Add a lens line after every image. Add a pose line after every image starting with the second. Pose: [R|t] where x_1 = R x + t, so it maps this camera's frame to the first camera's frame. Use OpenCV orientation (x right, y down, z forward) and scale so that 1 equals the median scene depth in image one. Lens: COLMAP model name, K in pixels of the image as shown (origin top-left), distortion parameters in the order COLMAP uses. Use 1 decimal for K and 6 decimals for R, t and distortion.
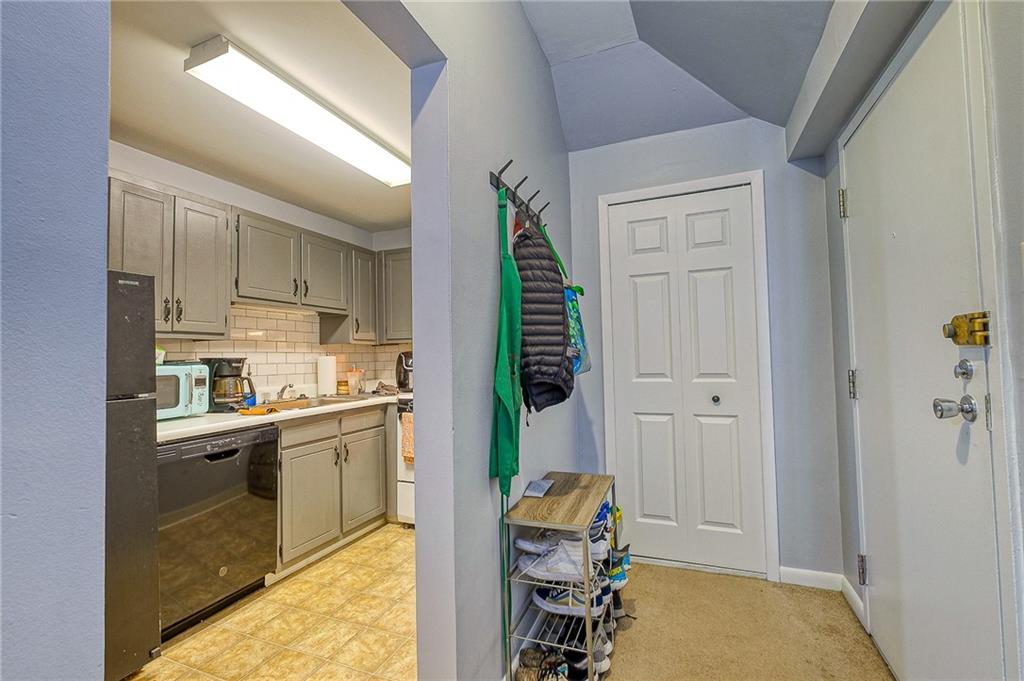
lens RADIAL K [[444.3, 0, 510.5], [0, 444.3, 339.0], [0, 0, 1]] dist [-0.005726, -0.000959]
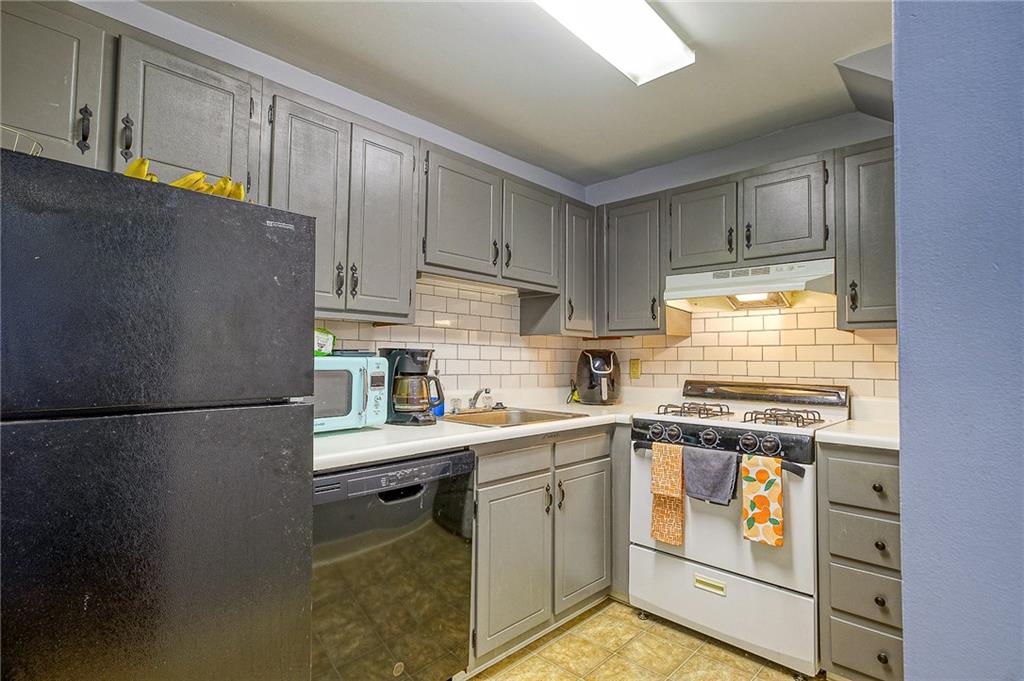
lens RADIAL K [[503.0, 0, 512.4], [0, 503.0, 339.6], [0, 0, 1]] dist [0.004135, 0.000483]
pose [[0.930118, 0.018169, -0.366810, -0.169583], [-0.017605, 0.999833, 0.004883, 0.019057], [0.366838, 0.001916, 0.930283, 0.273215]]
